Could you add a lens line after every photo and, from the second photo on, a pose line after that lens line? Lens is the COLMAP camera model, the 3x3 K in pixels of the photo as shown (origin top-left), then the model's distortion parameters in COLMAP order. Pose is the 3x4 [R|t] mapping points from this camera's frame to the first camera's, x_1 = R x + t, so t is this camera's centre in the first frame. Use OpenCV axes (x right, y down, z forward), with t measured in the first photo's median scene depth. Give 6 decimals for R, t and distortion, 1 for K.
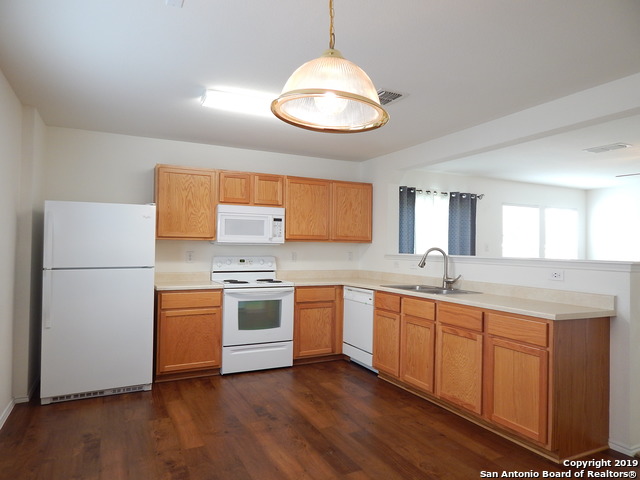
lens RADIAL K [[435.9, 0, 320.0], [0, 435.9, 252.0], [0, 0, 1]] dist [0.059178, -0.000323]
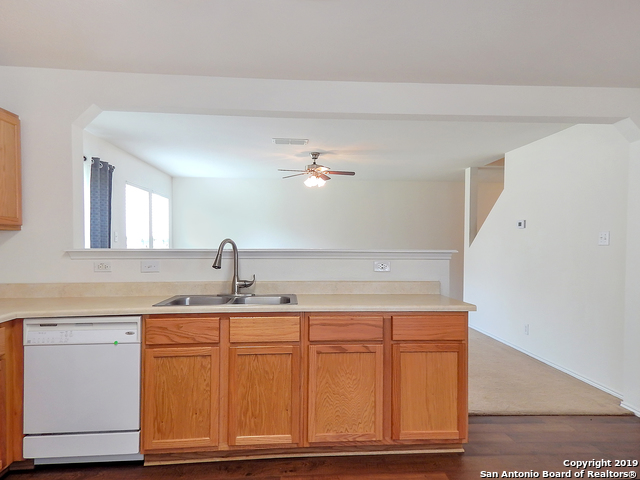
lens RADIAL K [[435.9, 0, 320.0], [0, 435.9, 252.0], [0, 0, 1]] dist [0.059178, -0.000323]
pose [[0.377382, -0.039884, 0.925198, -0.331778], [0.013131, 0.999202, 0.037718, -0.013607], [-0.925964, -0.002086, 0.377605, 0.611213]]
